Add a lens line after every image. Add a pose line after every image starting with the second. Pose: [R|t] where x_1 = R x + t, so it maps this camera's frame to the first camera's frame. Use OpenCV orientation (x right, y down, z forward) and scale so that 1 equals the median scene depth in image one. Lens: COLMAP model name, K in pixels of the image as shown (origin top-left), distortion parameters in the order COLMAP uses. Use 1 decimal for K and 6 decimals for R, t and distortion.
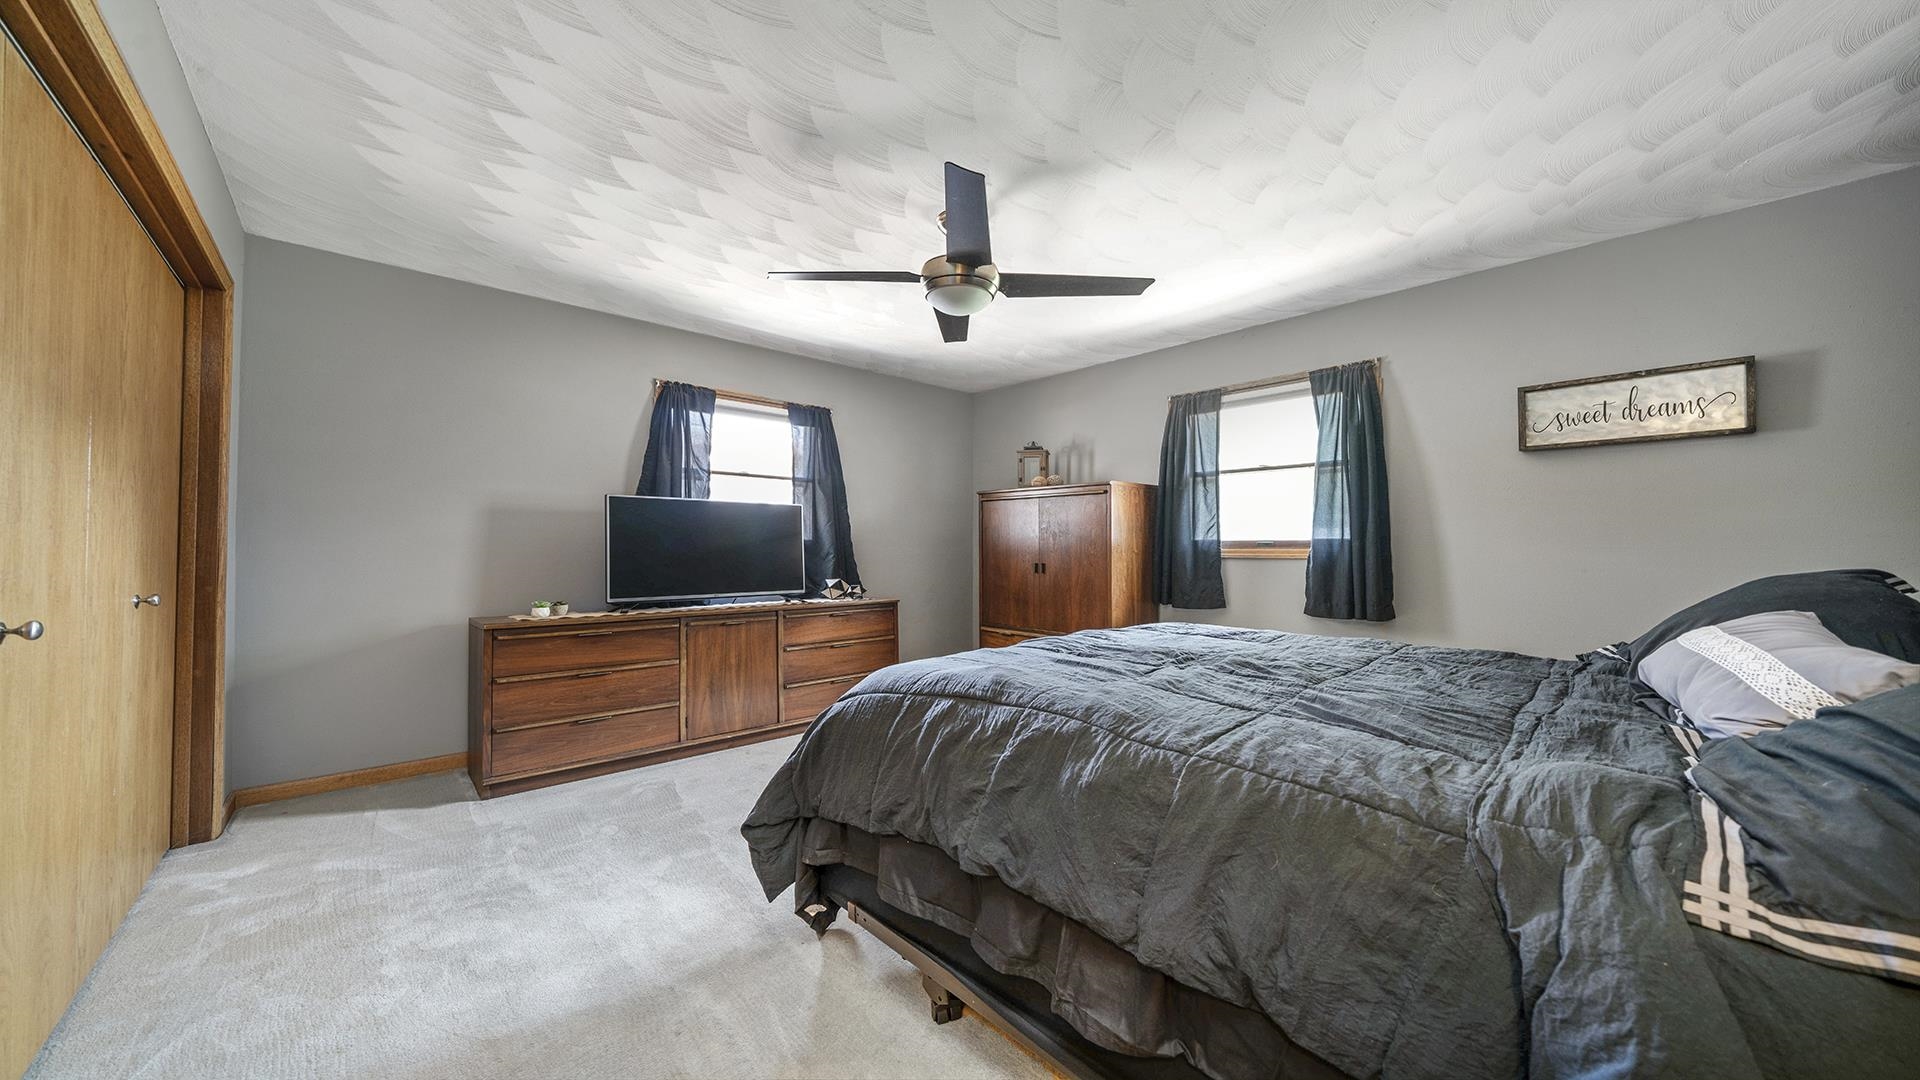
lens RADIAL K [[647.3, 0, 962.7], [0, 647.3, 541.4], [0, 0, 1]] dist [0.002016, 0.000016]
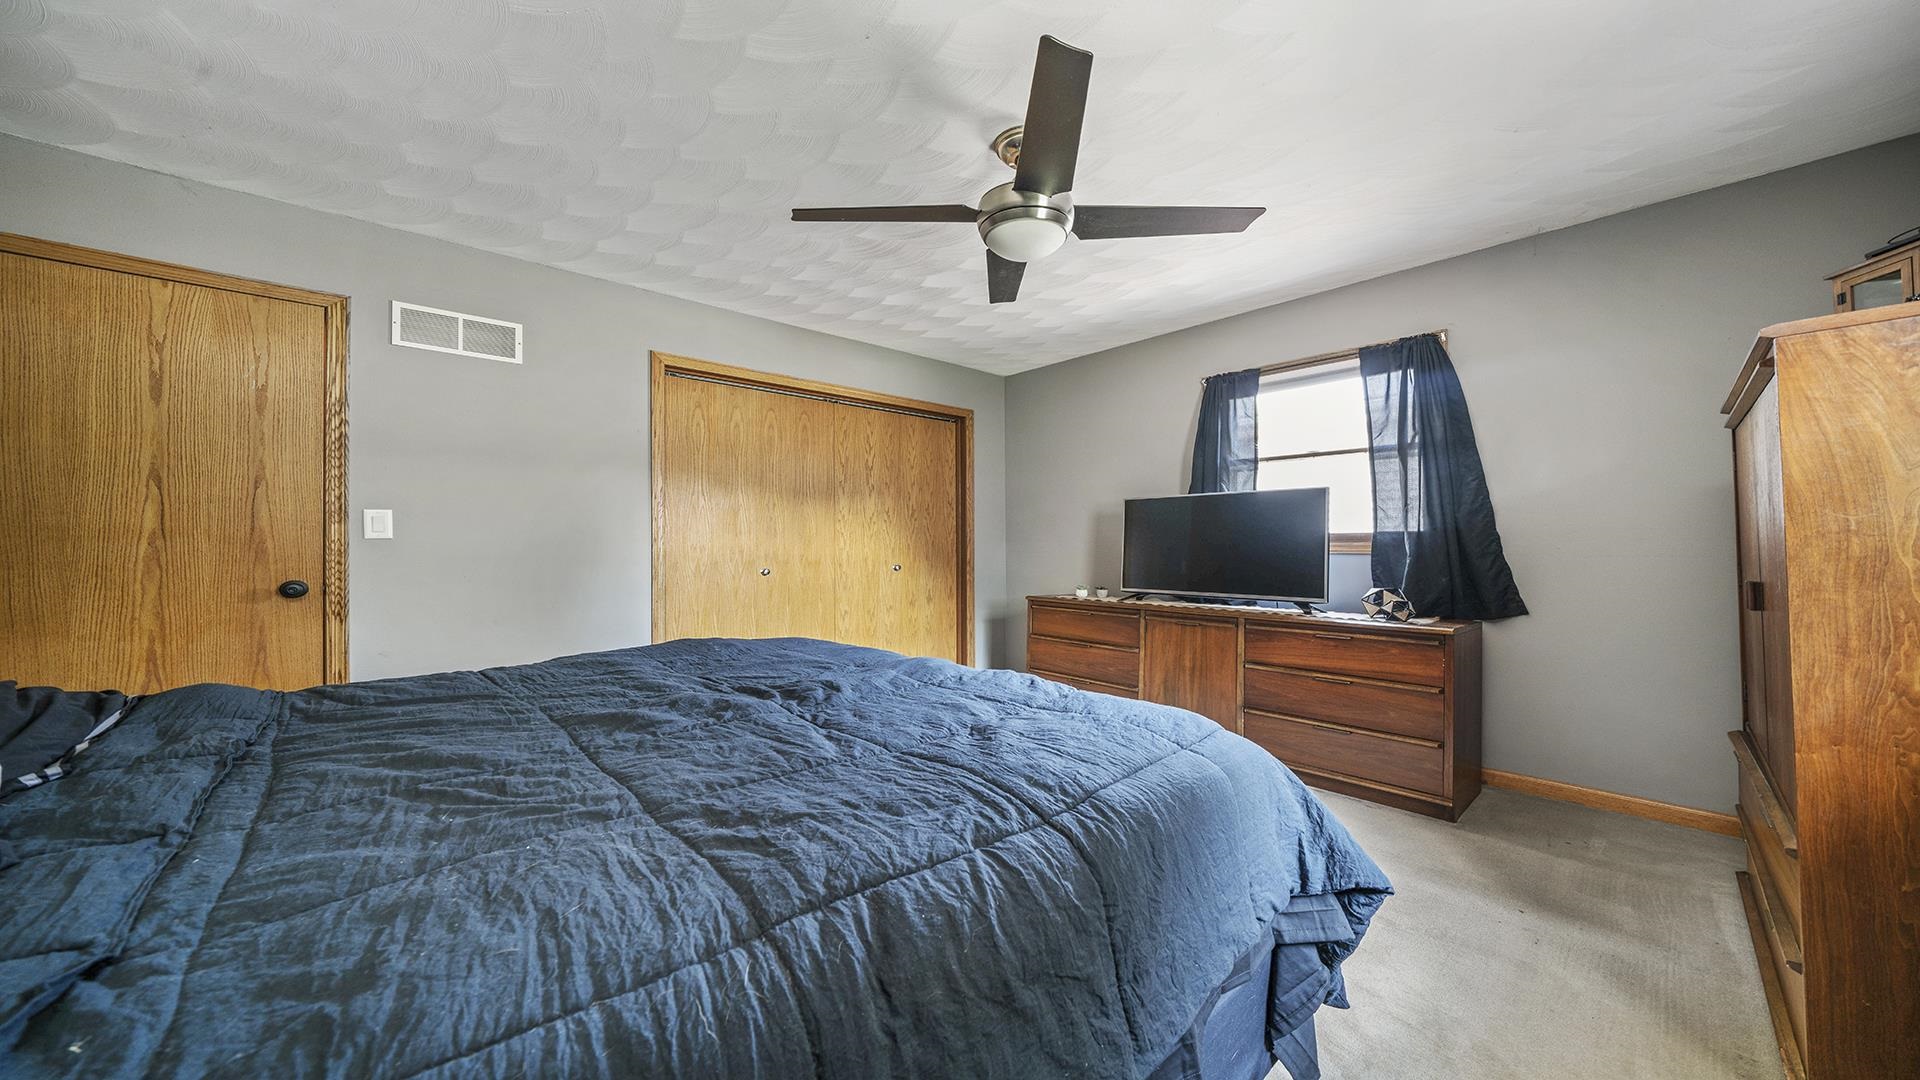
lens RADIAL K [[647.3, 0, 962.0], [0, 647.3, 533.2], [0, 0, 1]] dist [0.002016, 0.000016]
pose [[0.000512, -0.017779, -0.999842, 0.536161], [0.011395, 0.999777, -0.017772, 0.007113], [0.999935, -0.011384, 0.000715, 0.609812]]
